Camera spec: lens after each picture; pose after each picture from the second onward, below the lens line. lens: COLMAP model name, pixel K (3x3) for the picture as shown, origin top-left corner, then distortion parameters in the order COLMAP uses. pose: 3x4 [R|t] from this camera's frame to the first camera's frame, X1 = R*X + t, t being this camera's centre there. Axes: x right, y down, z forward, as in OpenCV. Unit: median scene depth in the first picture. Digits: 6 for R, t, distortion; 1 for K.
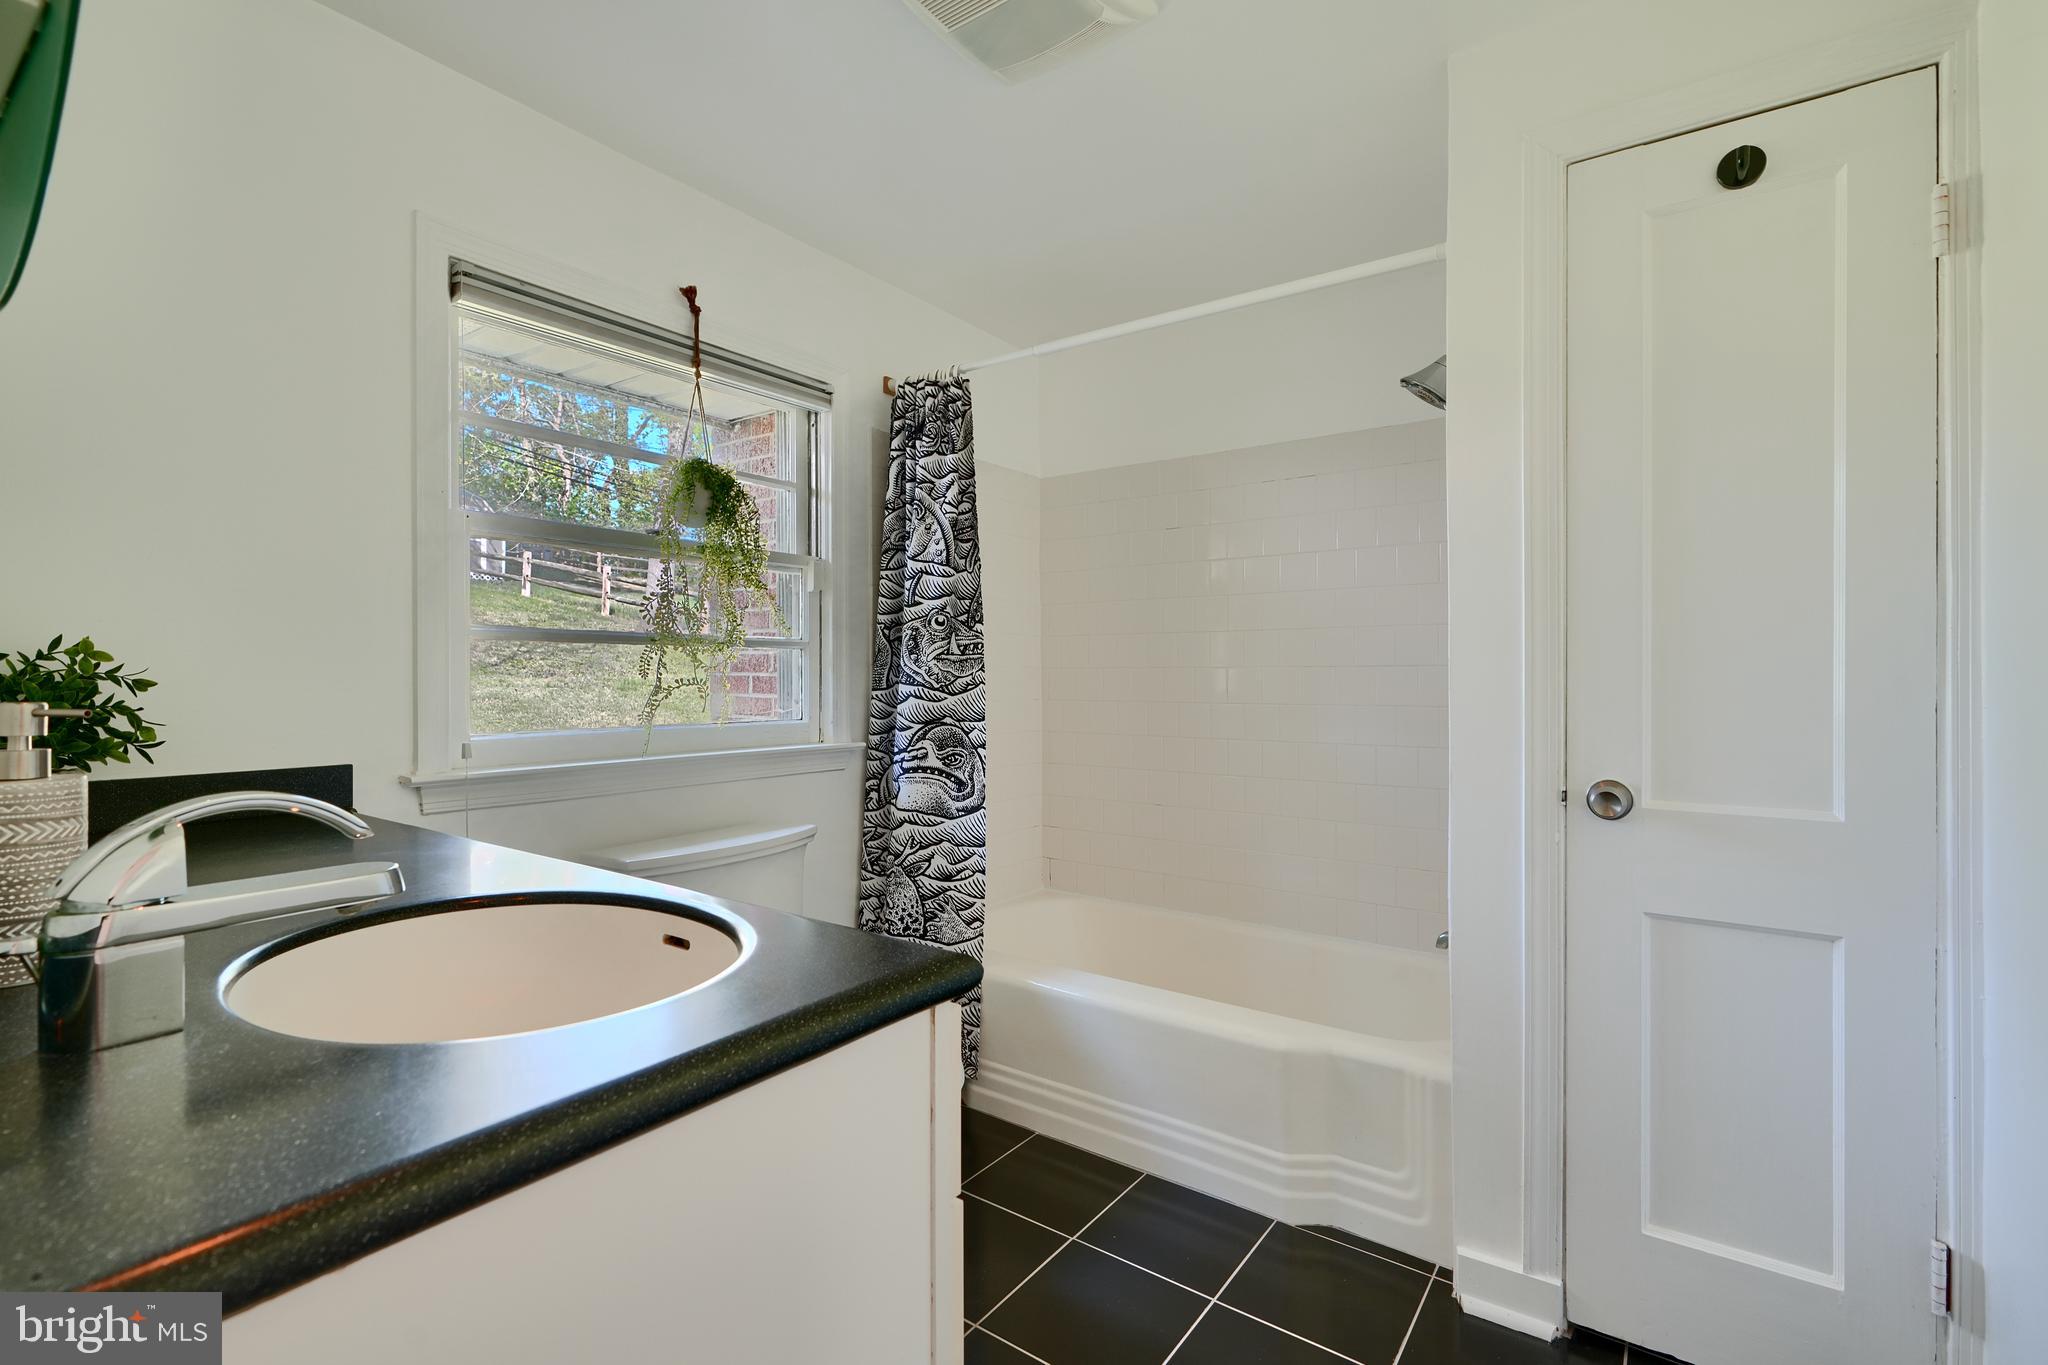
lens RADIAL K [[934.2, 0, 1012.9], [0, 934.2, 681.8], [0, 0, 1]] dist [0.001859, -0.000199]
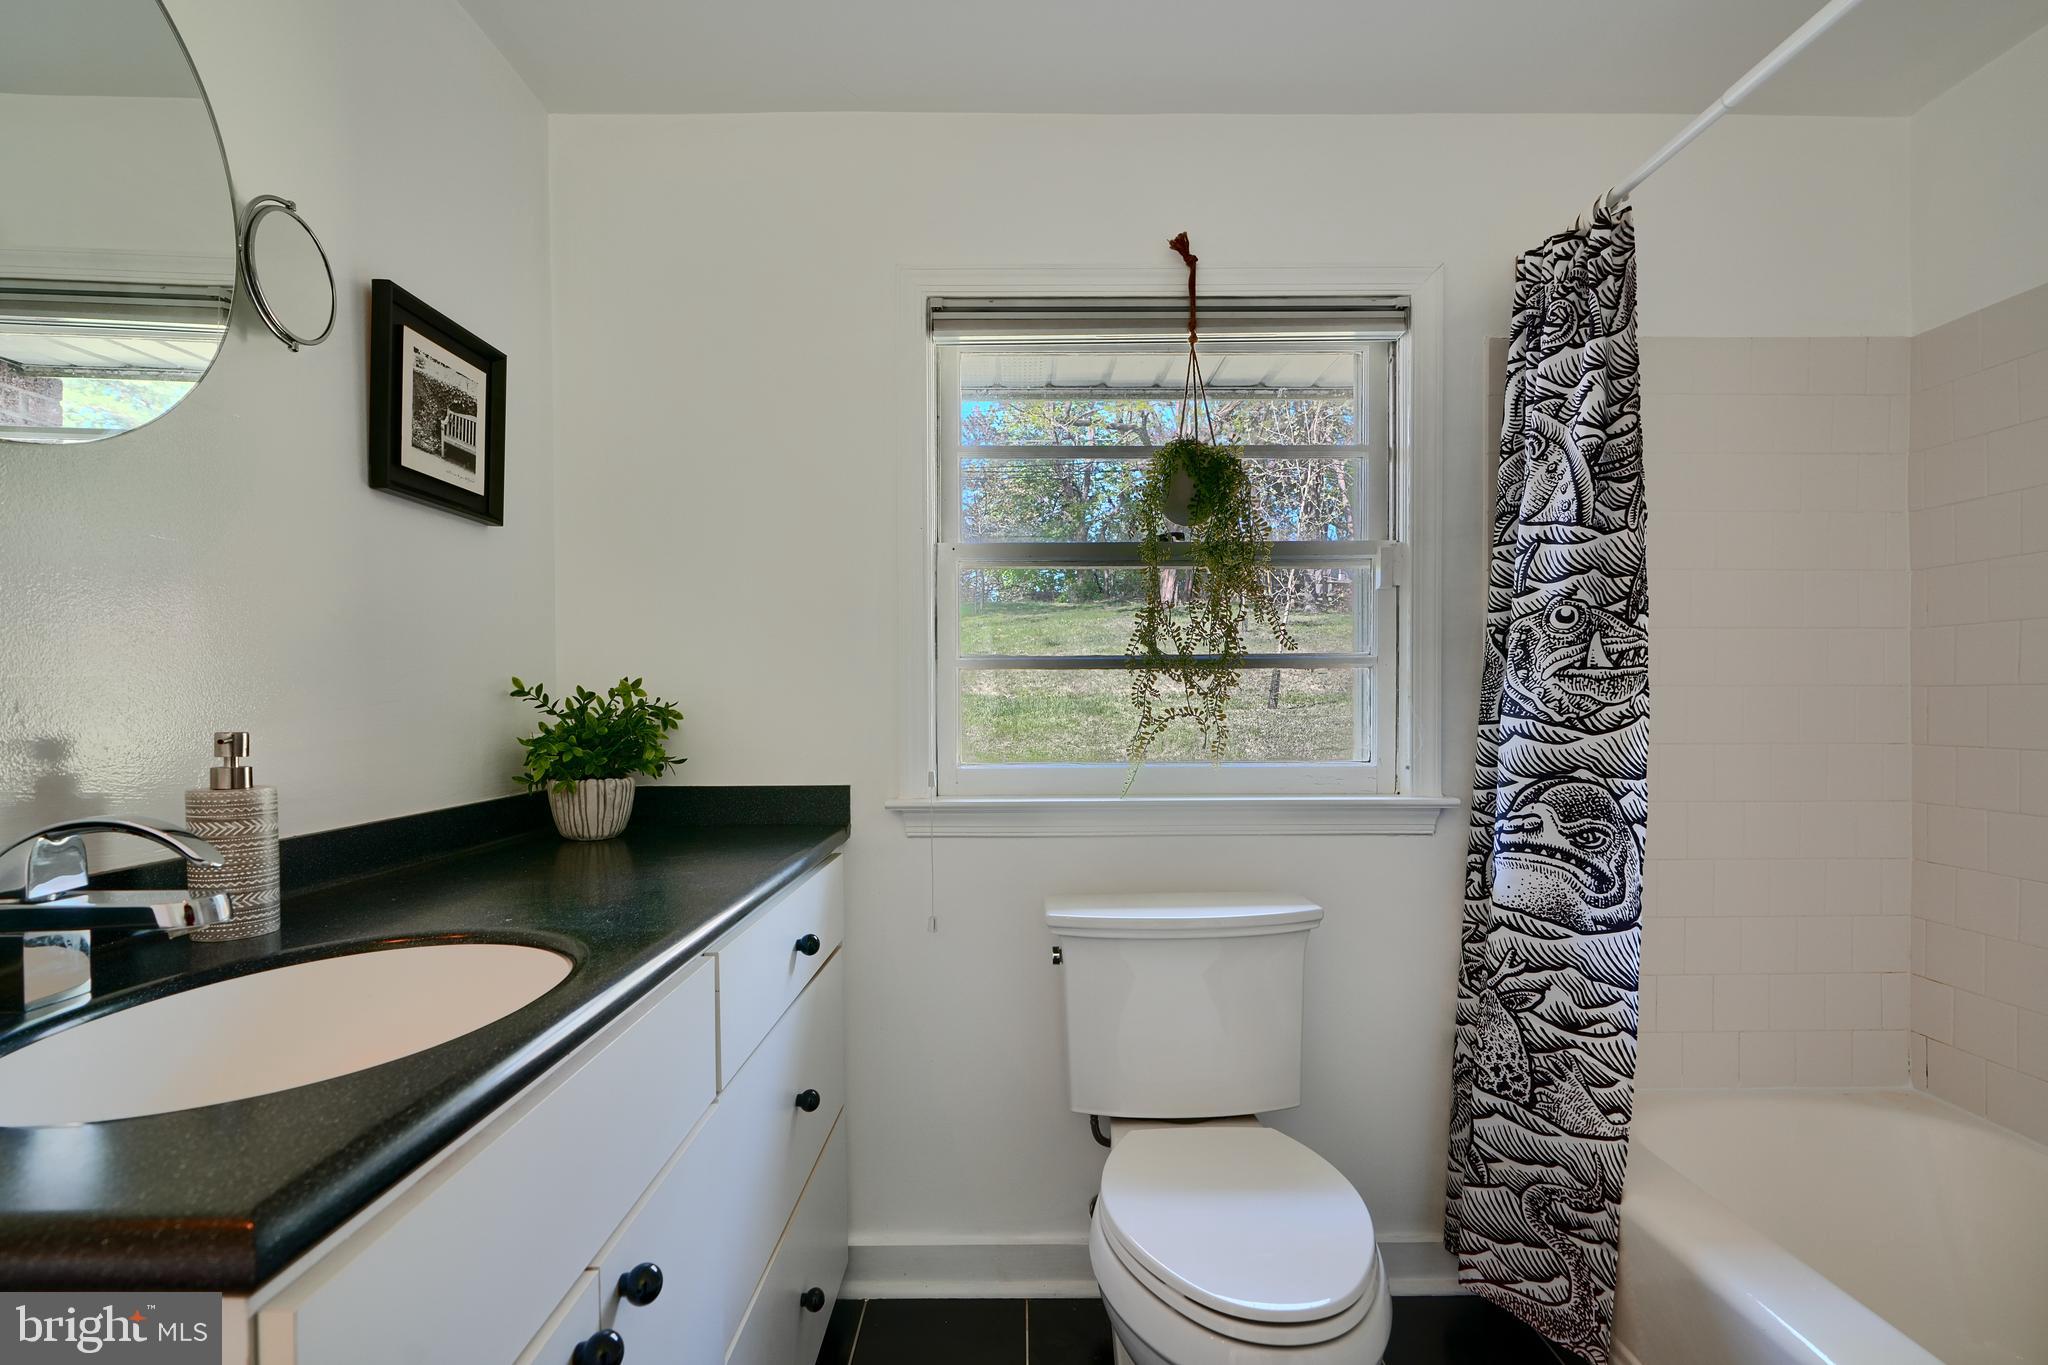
lens RADIAL K [[934.2, 0, 1062.8], [0, 934.2, 721.5], [0, 0, 1]] dist [0.001859, -0.000199]
pose [[0.598910, 0.012318, -0.800722, 0.224891], [0.000717, 0.999873, 0.015918, -0.004032], [0.800816, -0.010108, 0.598825, 0.357922]]
